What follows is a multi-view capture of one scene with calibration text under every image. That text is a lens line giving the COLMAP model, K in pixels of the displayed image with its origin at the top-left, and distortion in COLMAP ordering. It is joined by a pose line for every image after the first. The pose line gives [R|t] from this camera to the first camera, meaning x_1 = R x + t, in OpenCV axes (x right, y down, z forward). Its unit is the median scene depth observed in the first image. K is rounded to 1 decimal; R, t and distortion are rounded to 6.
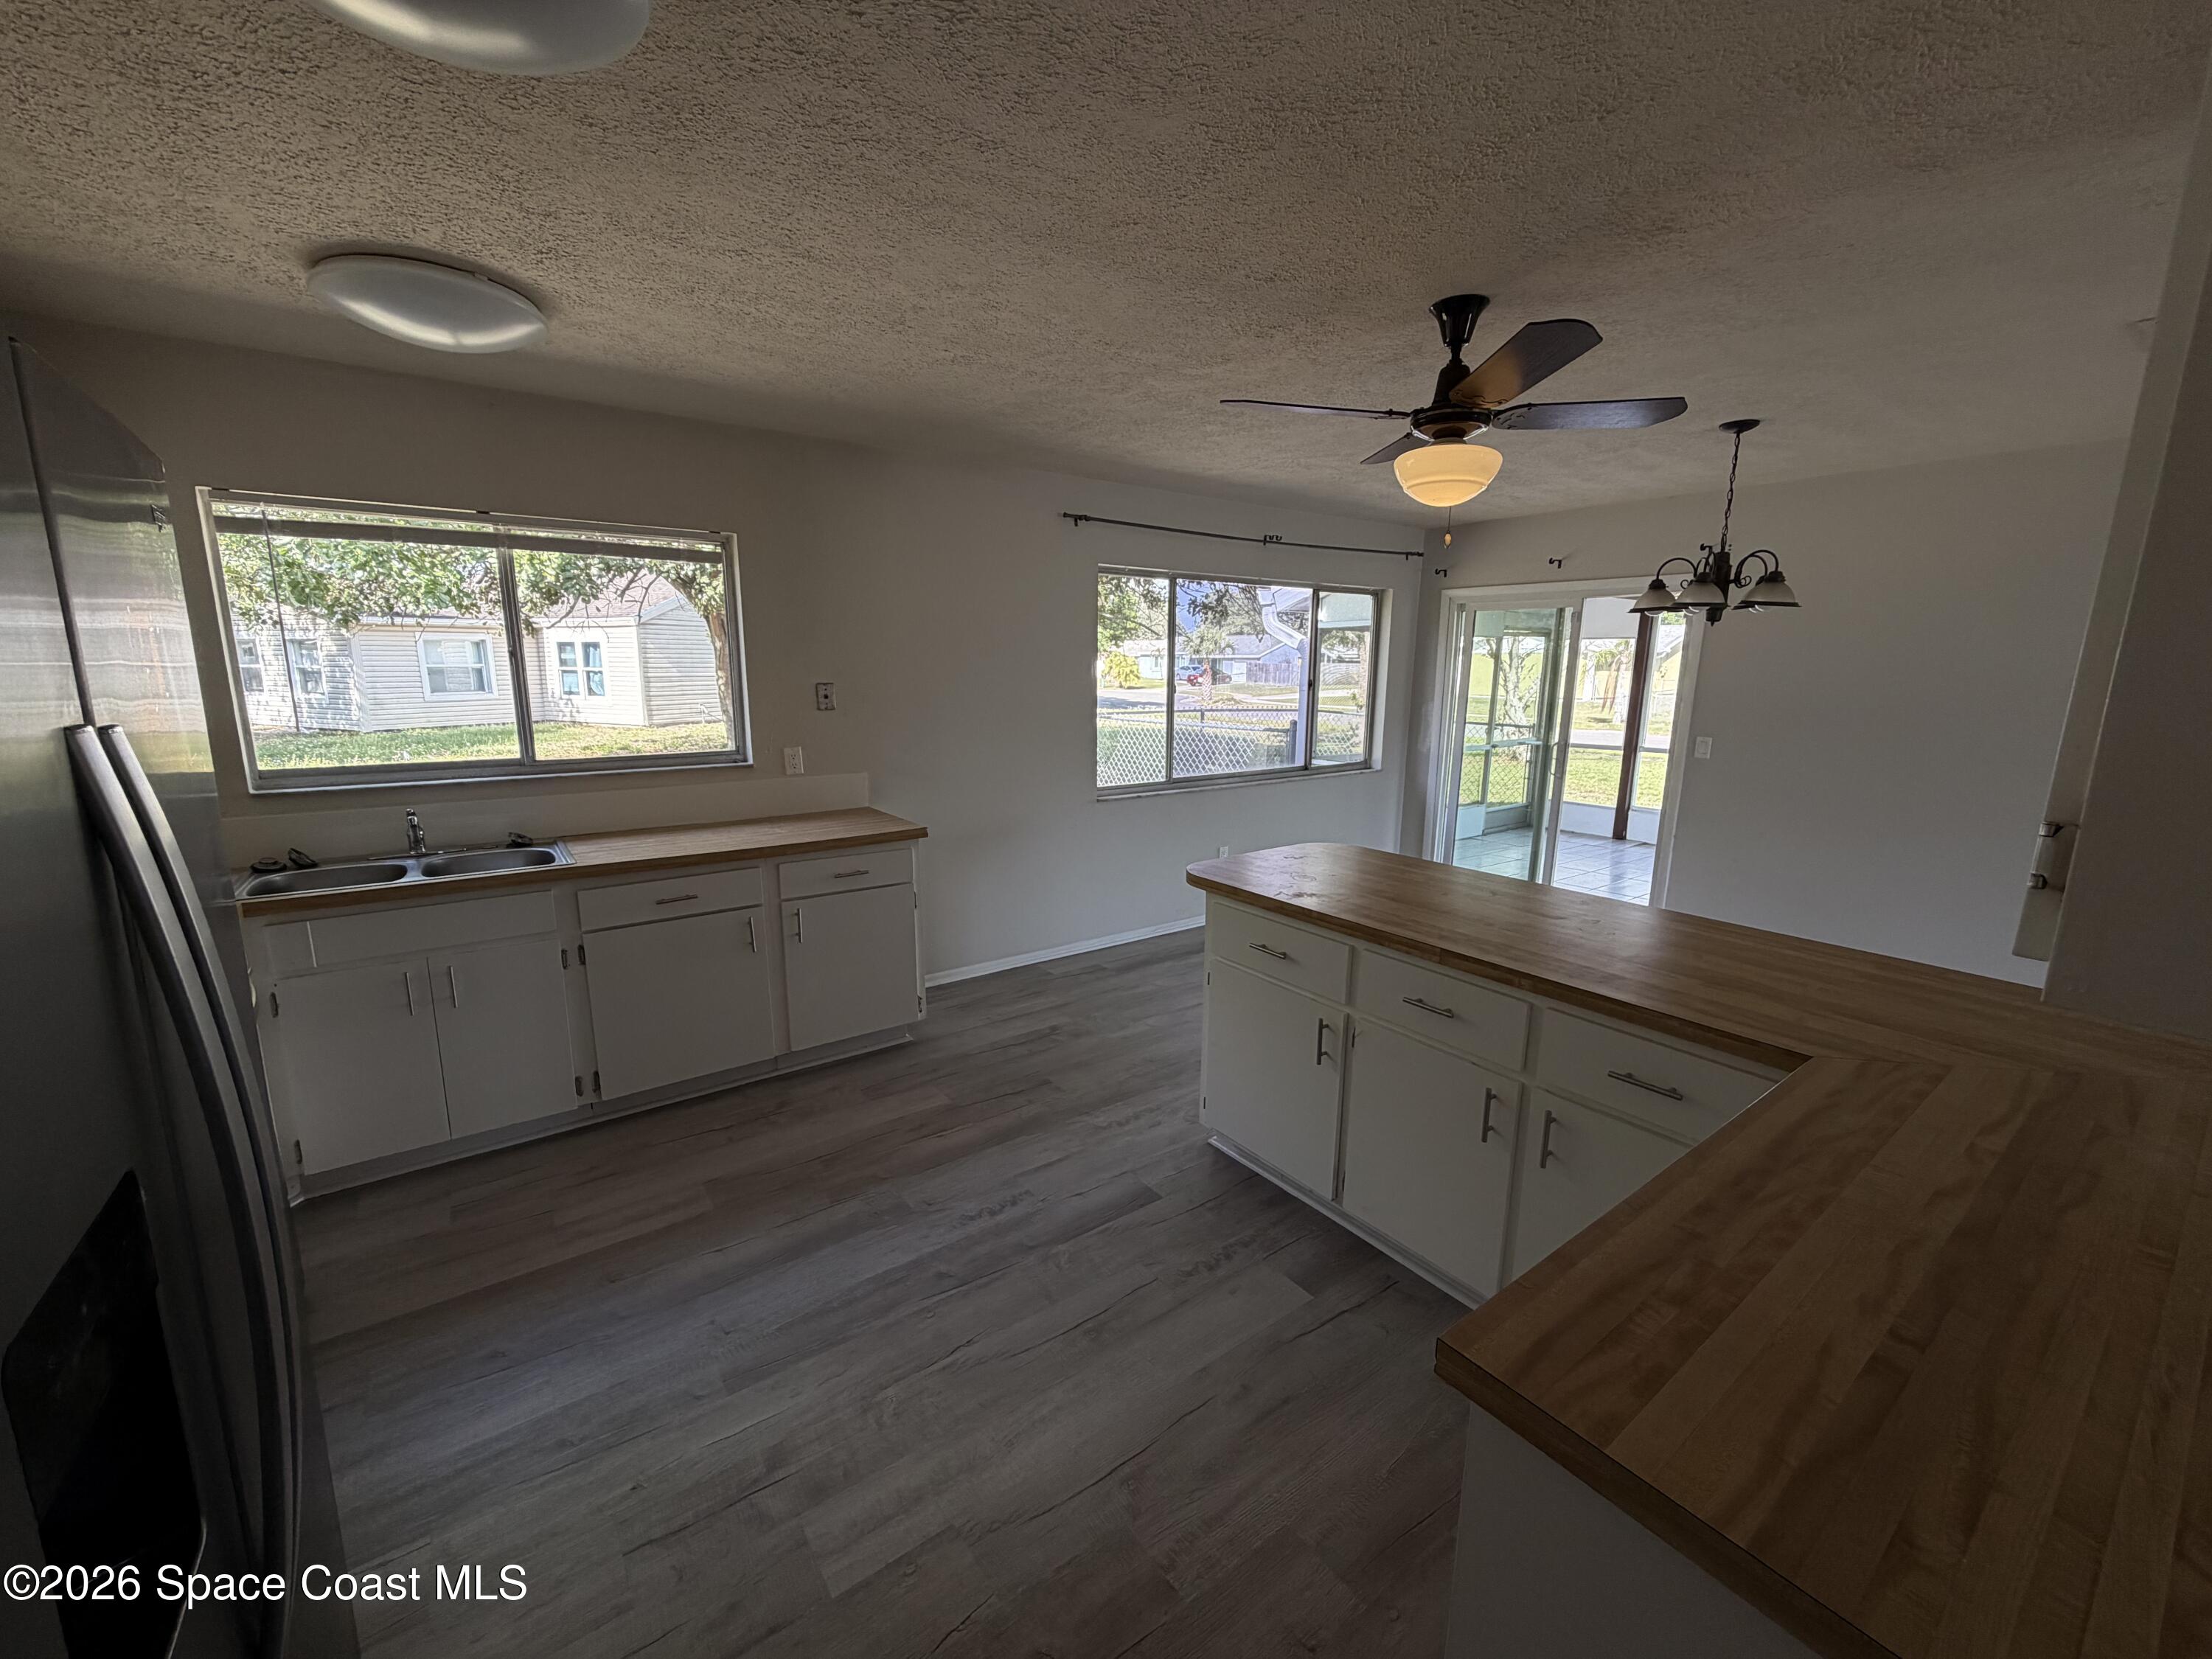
lens RADIAL K [[877.8, 0, 1096.9], [0, 877.8, 830.0], [0, 0, 1]] dist [-0.000064, 0.000284]
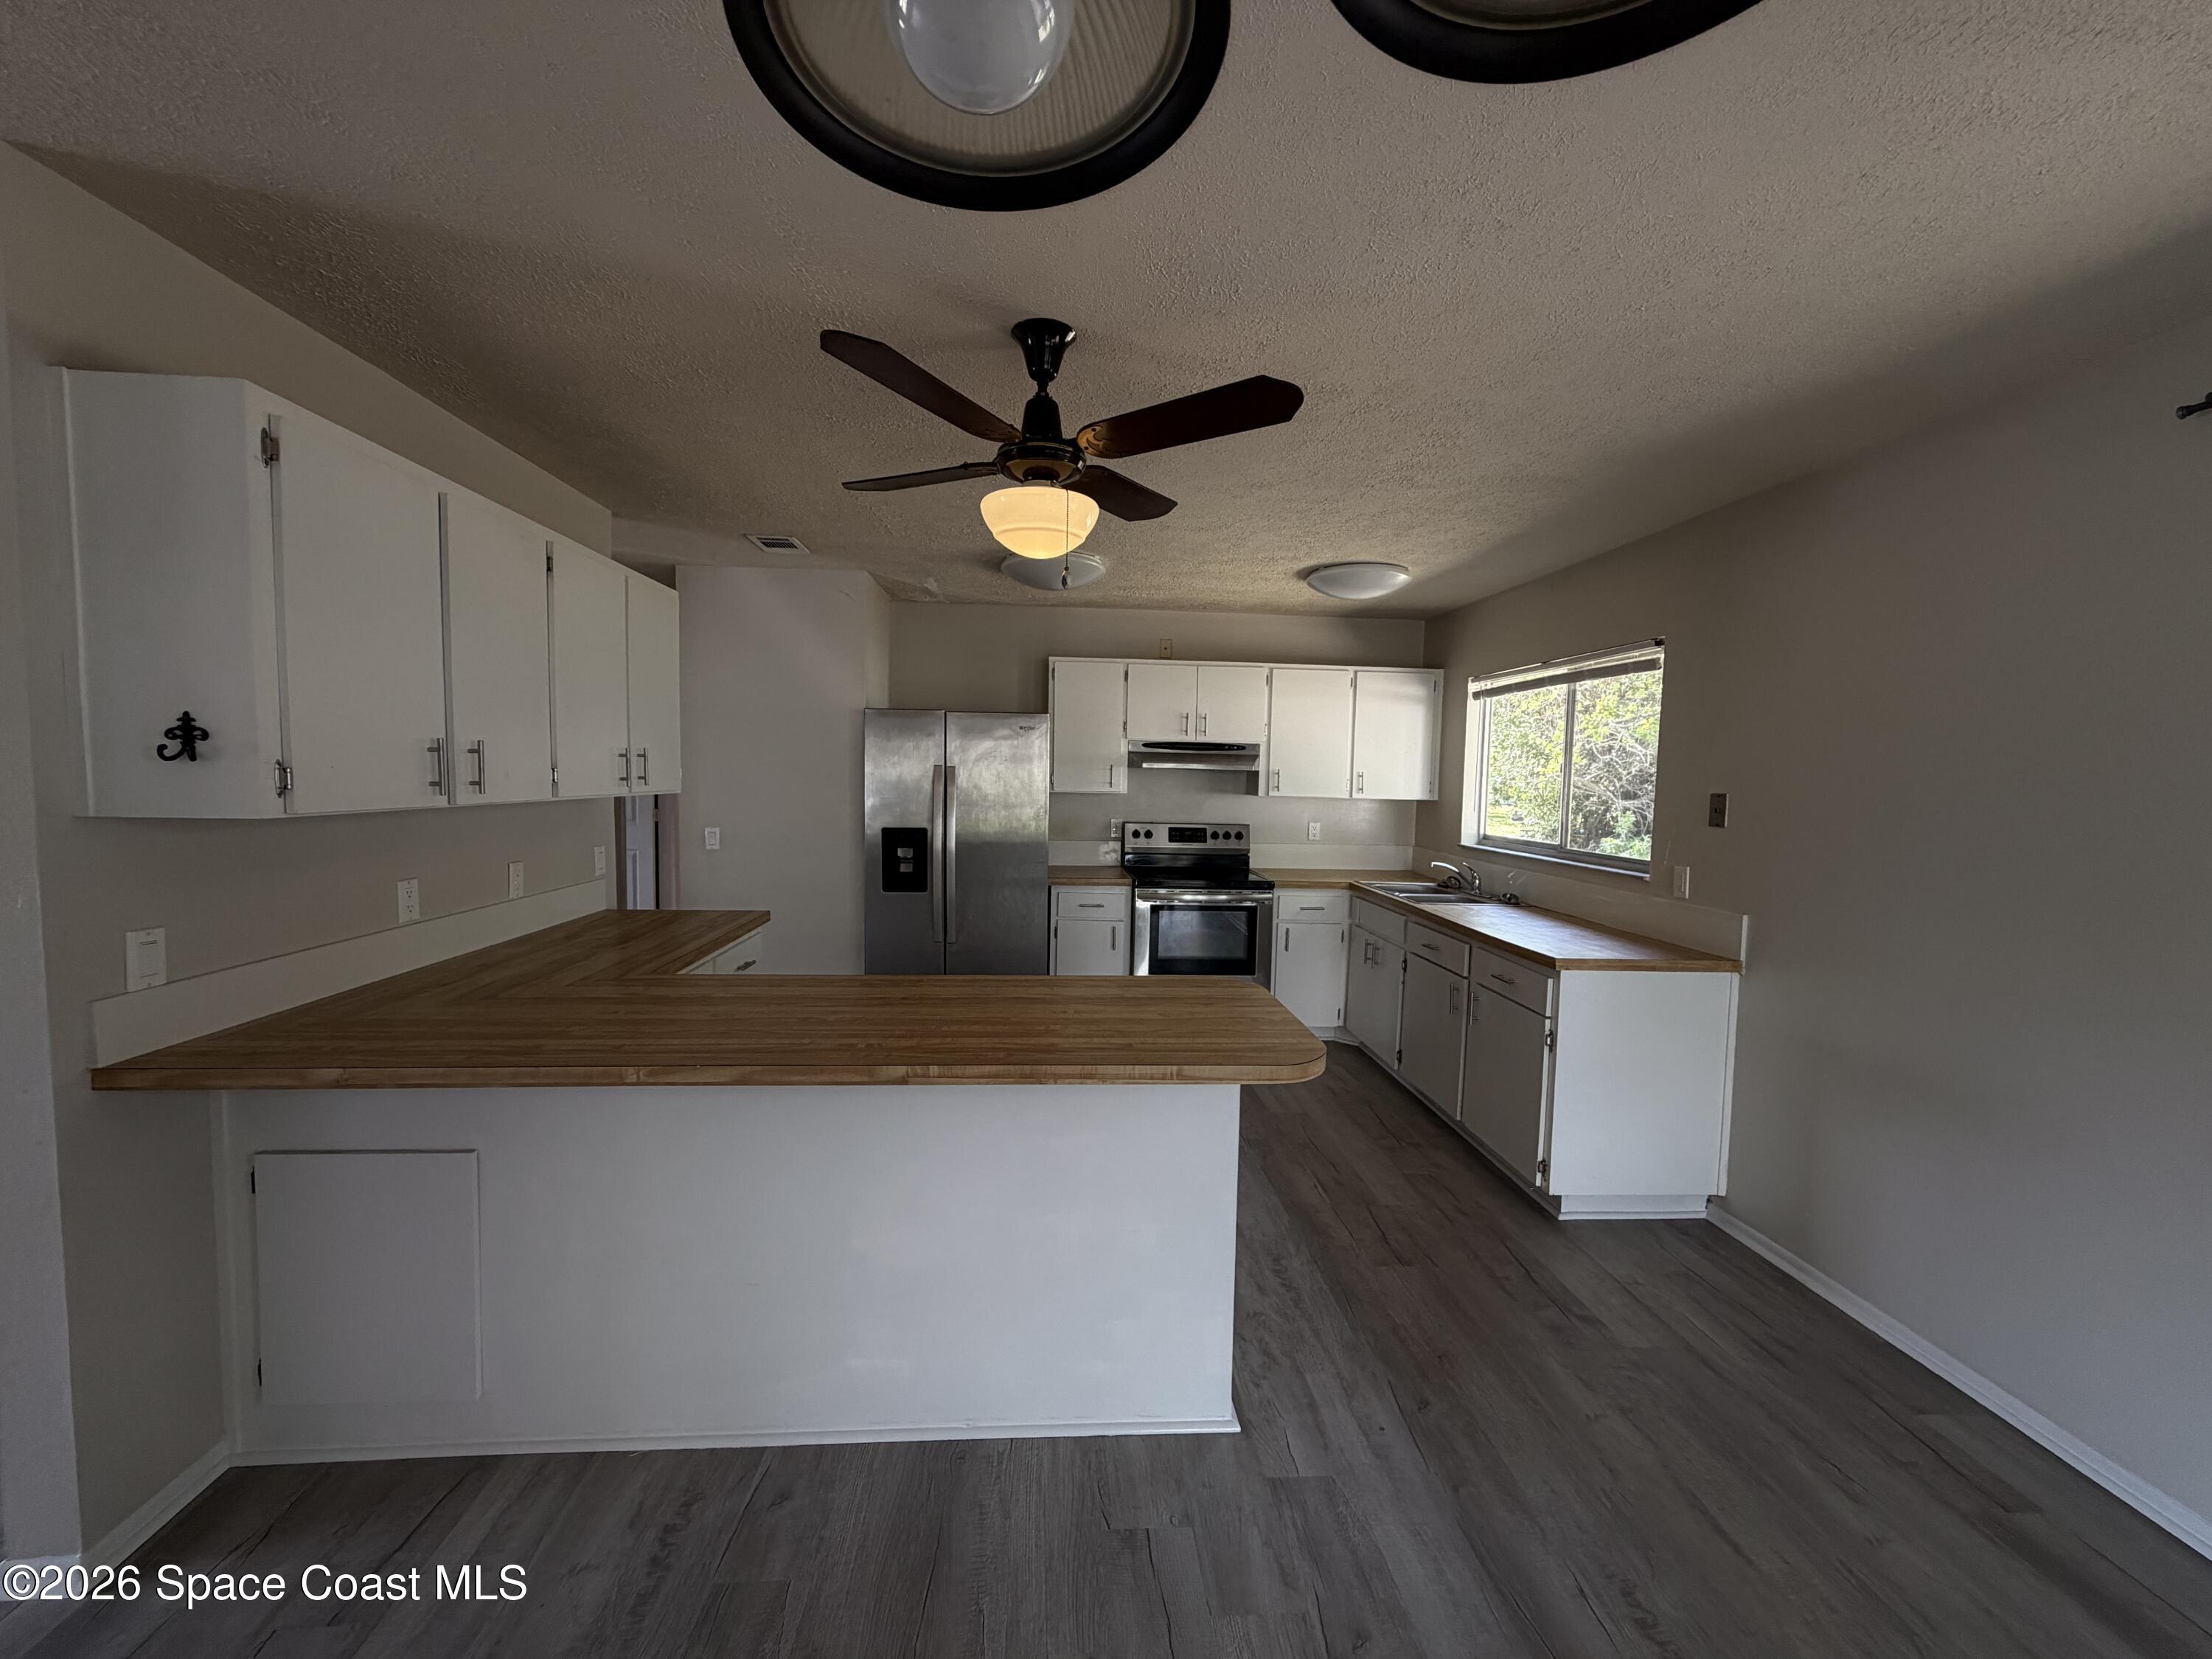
lens RADIAL K [[877.8, 0, 1096.9], [0, 877.8, 830.0], [0, 0, 1]] dist [-0.000064, 0.000284]
pose [[-0.537989, 0.036196, -0.842175, 0.618876], [-0.179573, 0.971224, 0.156455, -0.144268], [0.823603, 0.235403, -0.516008, 0.877504]]
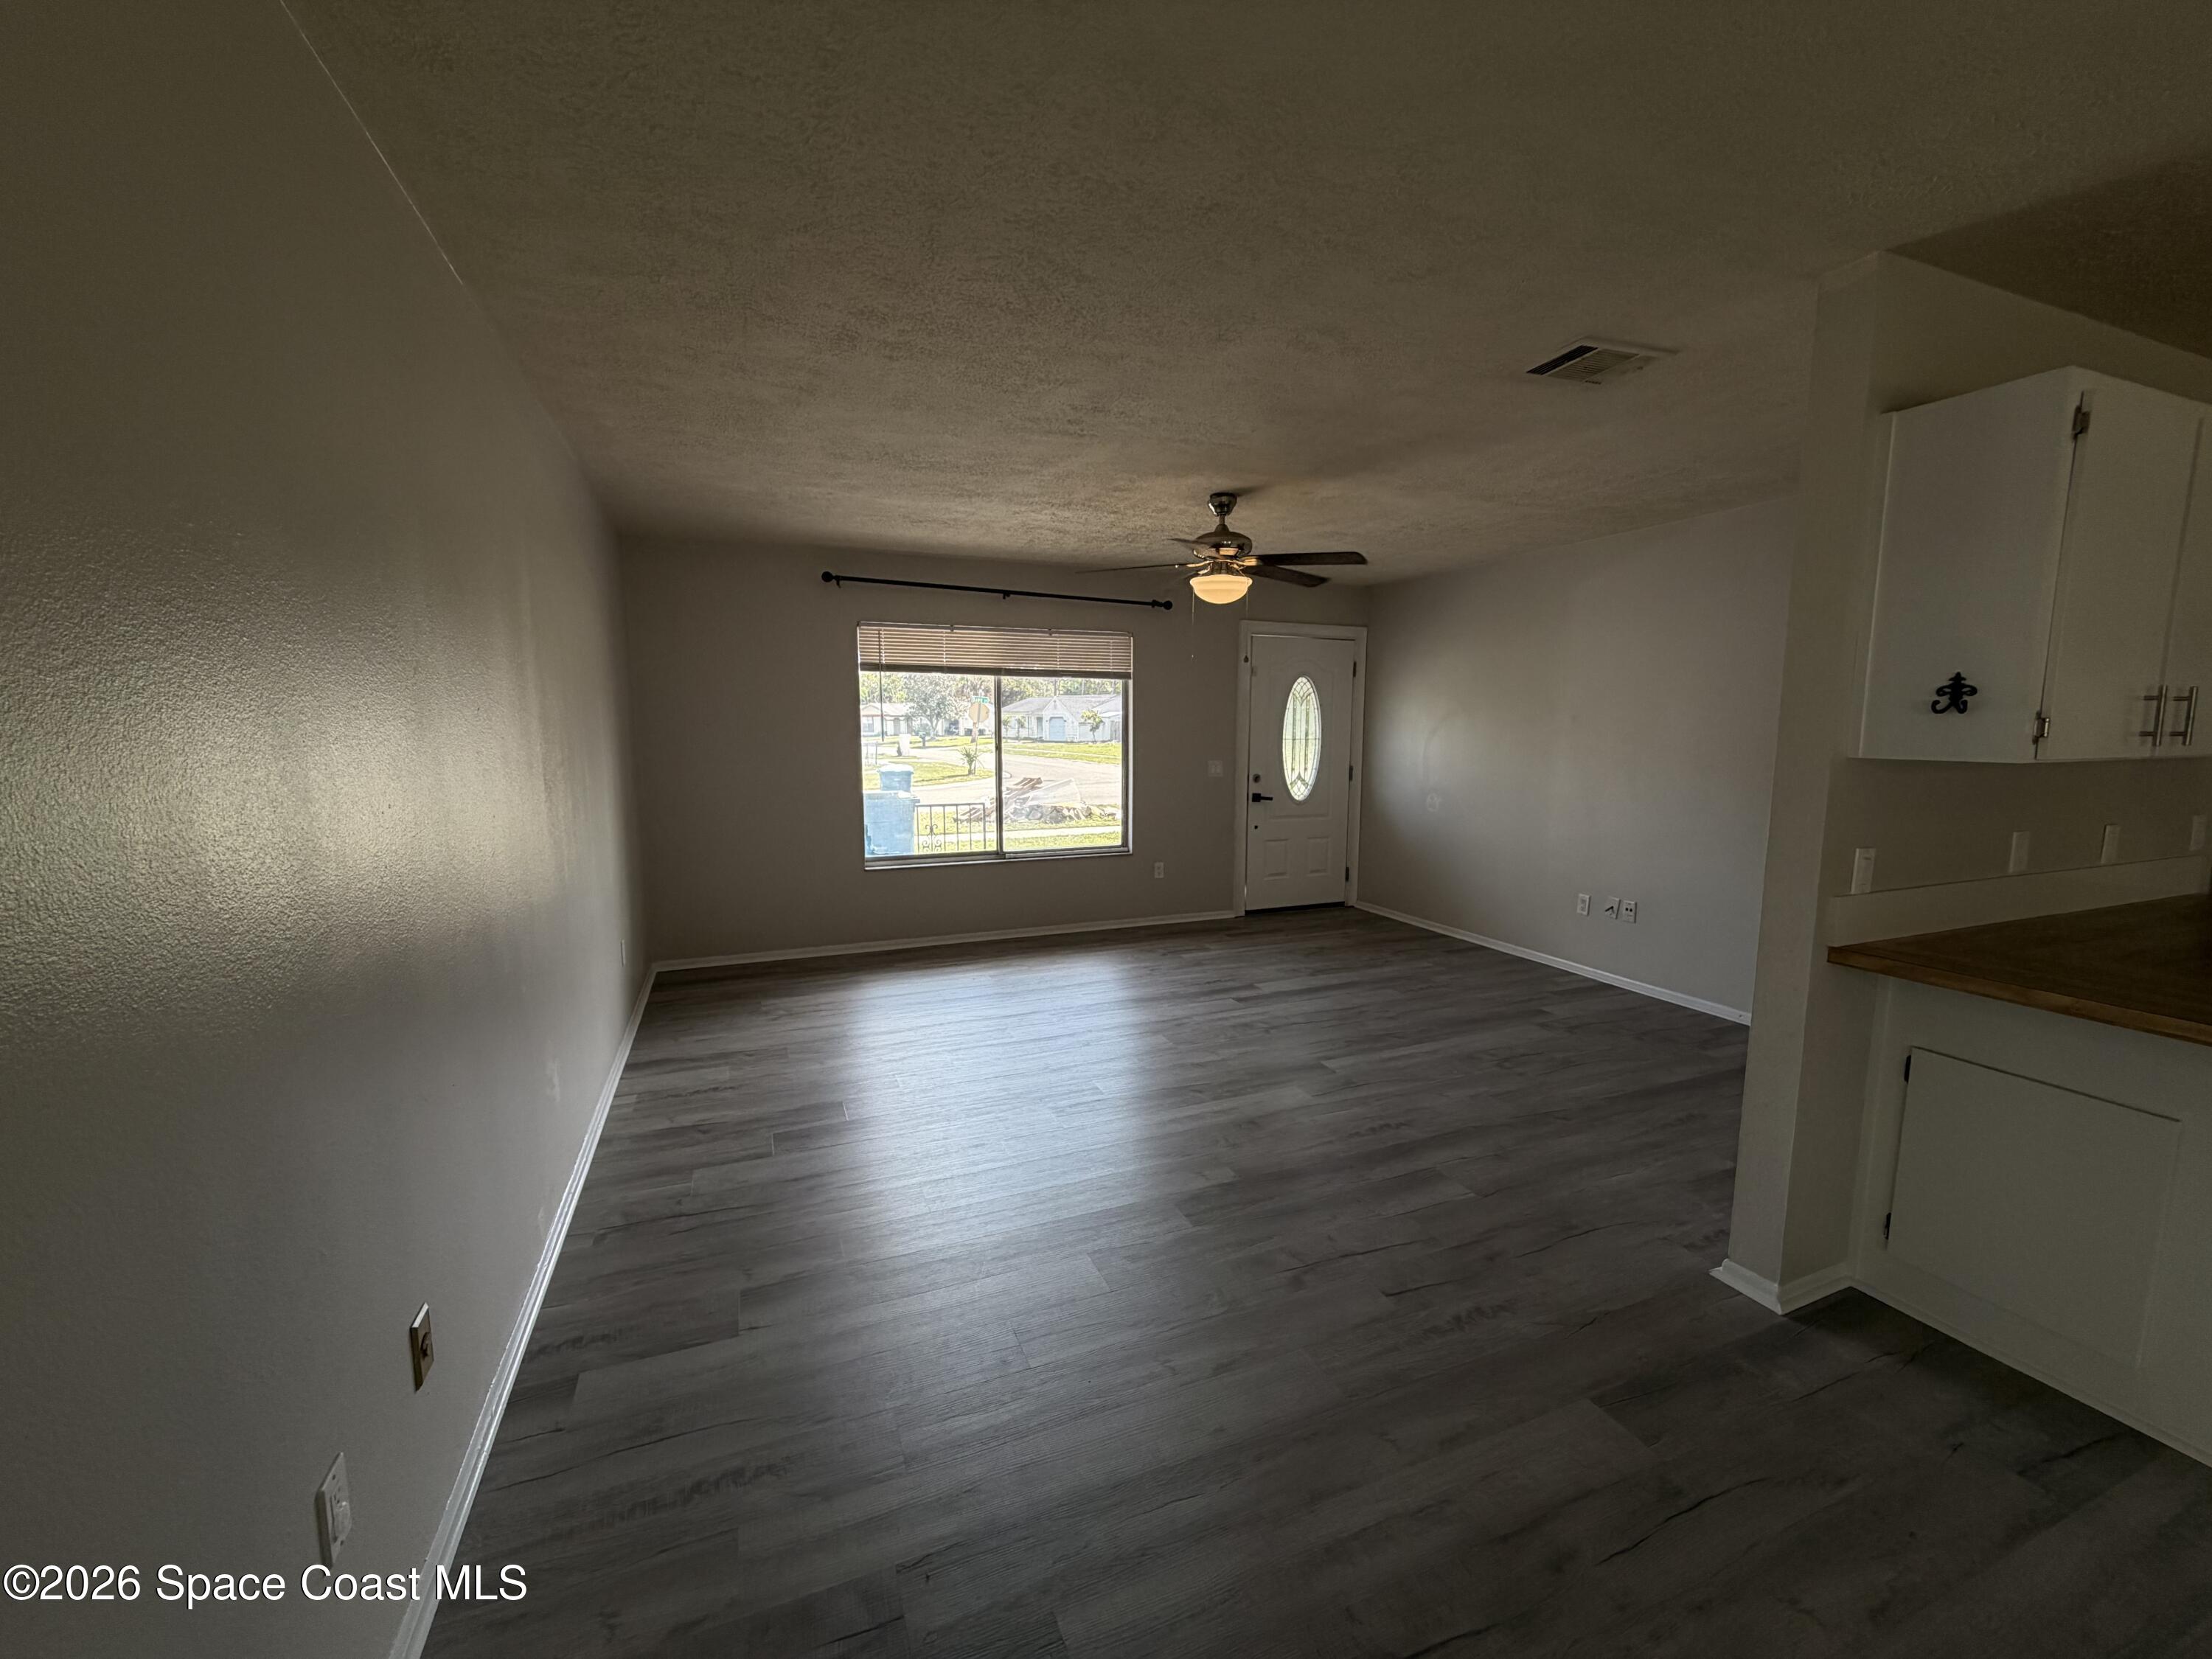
lens RADIAL K [[877.8, 0, 1096.9], [0, 877.8, 830.0], [0, 0, 1]] dist [-0.000064, 0.000284]
pose [[-0.967455, -0.040183, 0.249832, 0.825013], [0.038305, 0.952677, 0.301560, -0.140913], [-0.250126, 0.301316, -0.920133, 0.903796]]
